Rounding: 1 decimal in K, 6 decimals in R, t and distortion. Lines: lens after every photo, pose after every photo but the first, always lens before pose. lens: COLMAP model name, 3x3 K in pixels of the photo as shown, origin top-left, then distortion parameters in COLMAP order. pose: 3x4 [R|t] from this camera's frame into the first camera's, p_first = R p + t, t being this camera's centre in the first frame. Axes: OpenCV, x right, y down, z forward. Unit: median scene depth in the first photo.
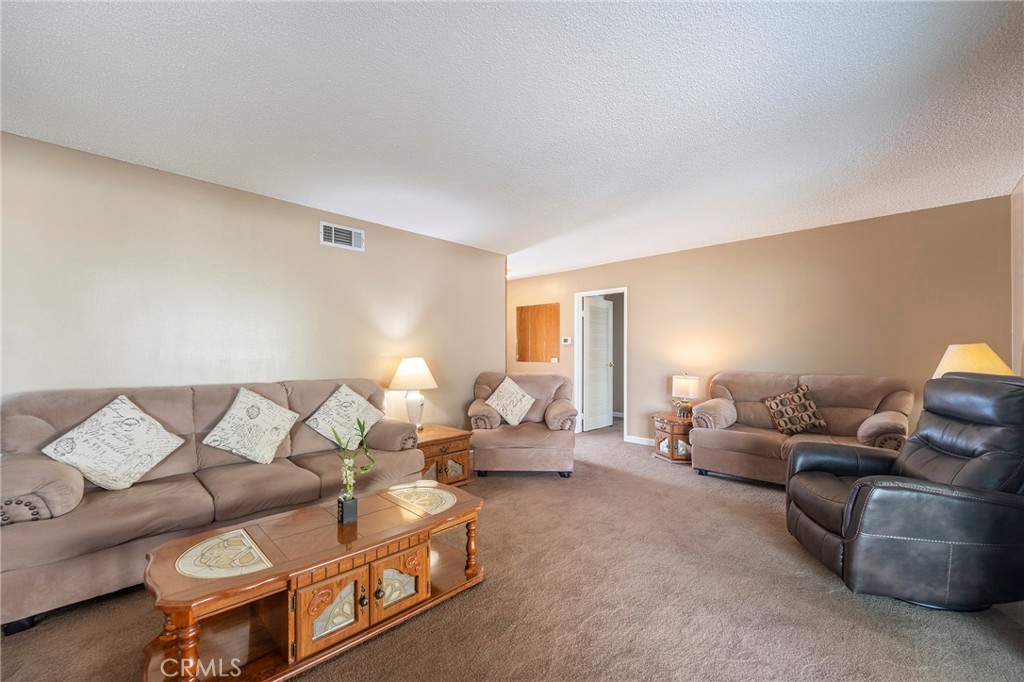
lens RADIAL K [[416.4, 0, 515.1], [0, 416.4, 351.7], [0, 0, 1]] dist [-0.001556, -0.001345]
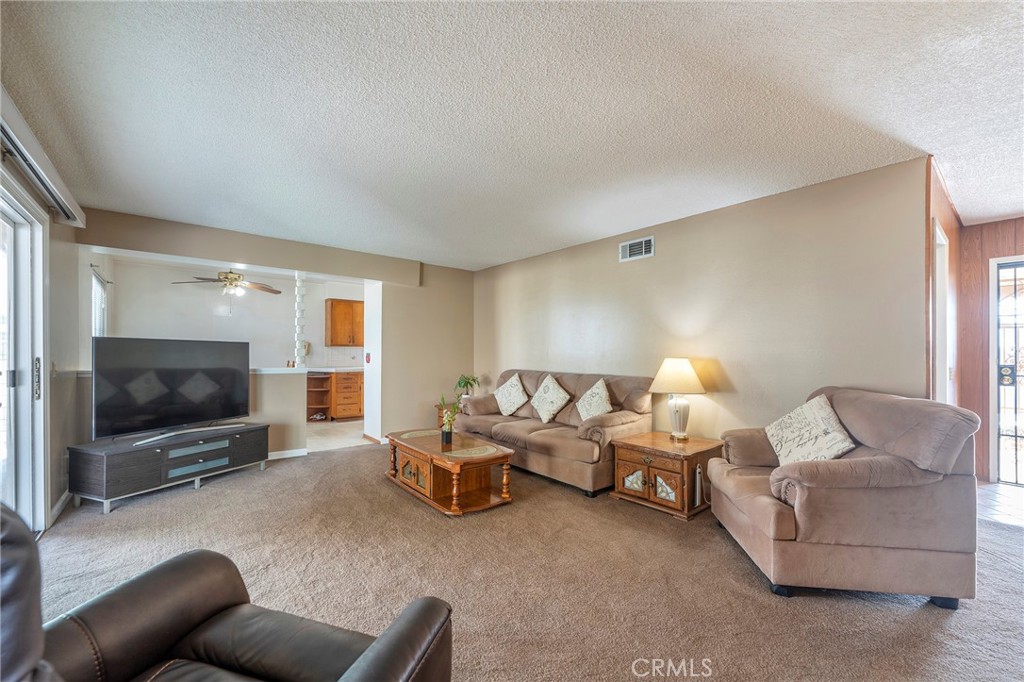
lens RADIAL K [[416.4, 0, 506.2], [0, 416.4, 347.5], [0, 0, 1]] dist [-0.001556, -0.001345]
pose [[-0.102618, 0.004249, -0.994712, 0.741856], [0.007956, 0.999962, 0.003450, -0.017735], [0.994689, -0.007559, -0.102648, 0.766706]]
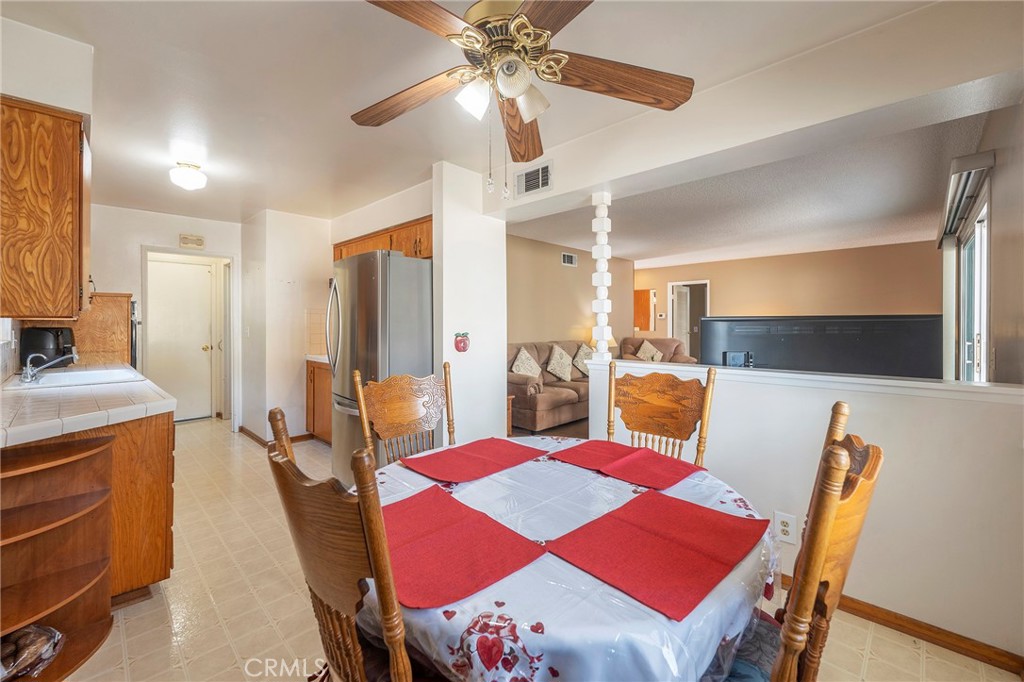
lens RADIAL K [[416.4, 0, 507.1], [0, 416.4, 320.6], [0, 0, 1]] dist [-0.001556, -0.001345]
pose [[0.999576, -0.001766, -0.029061, -0.628768], [0.001757, 0.999998, -0.000355, -0.017989], [0.029062, 0.000304, 0.999578, -0.770017]]
